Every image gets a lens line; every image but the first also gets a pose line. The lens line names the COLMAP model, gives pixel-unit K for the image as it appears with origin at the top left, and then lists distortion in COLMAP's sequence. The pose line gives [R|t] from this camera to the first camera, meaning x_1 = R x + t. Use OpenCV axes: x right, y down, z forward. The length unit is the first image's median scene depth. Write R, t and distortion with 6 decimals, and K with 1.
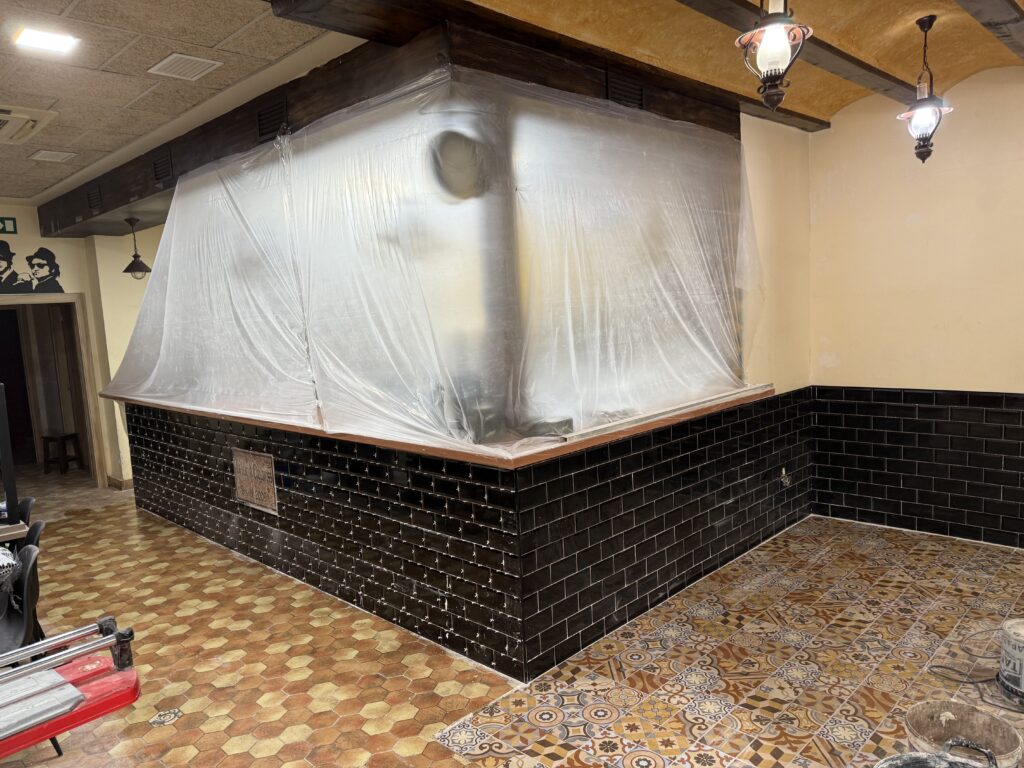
lens RADIAL K [[725.3, 0, 513.7], [0, 725.3, 382.8], [0, 0, 1]] dist [0.037129, -0.034294]
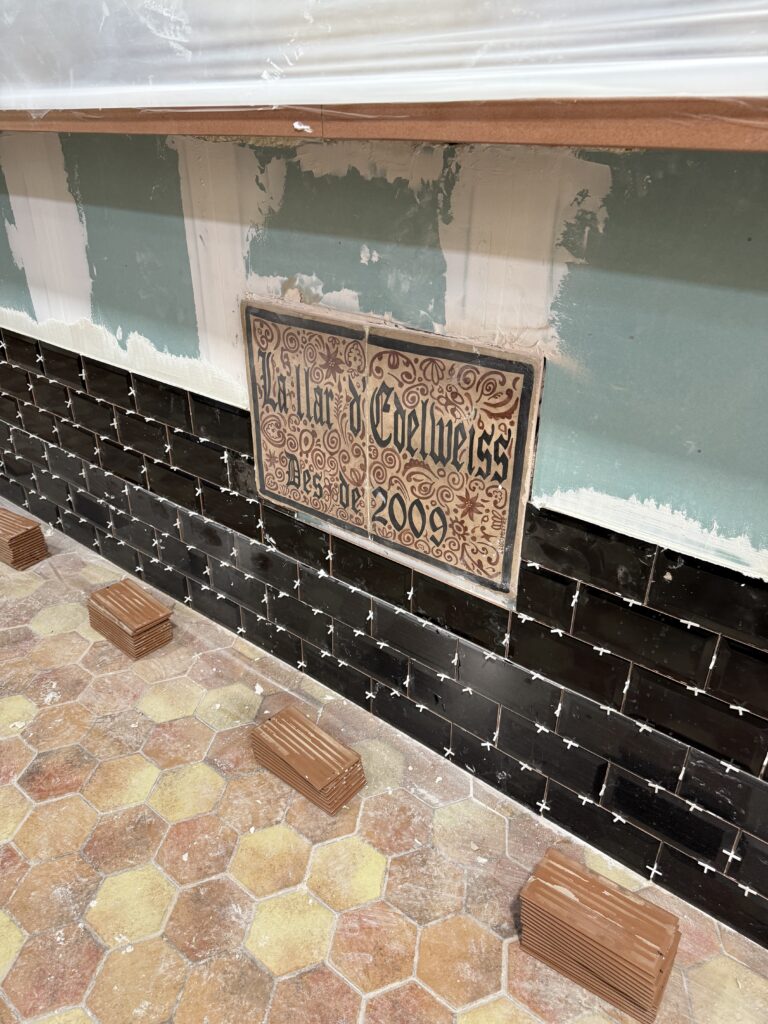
lens RADIAL K [[725.3, 0, 381.9], [0, 725.3, 510.6], [0, 0, 1]] dist [0.037129, -0.034294]
pose [[0.992920, 0.019212, 0.117222, -0.523405], [-0.059687, 0.933905, 0.352505, 0.092072], [-0.102702, -0.357006, 0.928439, 1.052020]]
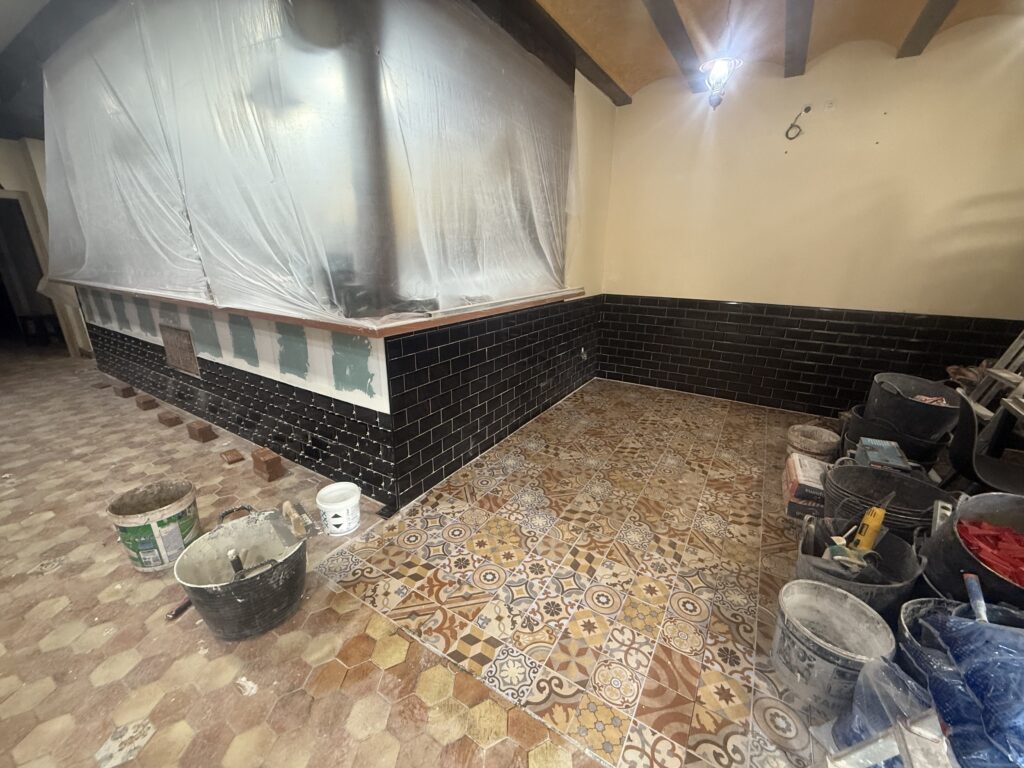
lens RADIAL K [[405.2, 0, 509.5], [0, 405.2, 385.1], [0, 0, 1]] dist [0.000487, -0.000016]
pose [[0.974432, -0.005380, 0.224617, 0.042884], [-0.039506, 0.980036, 0.194857, 0.049014], [-0.221181, -0.198749, 0.954766, 0.296848]]
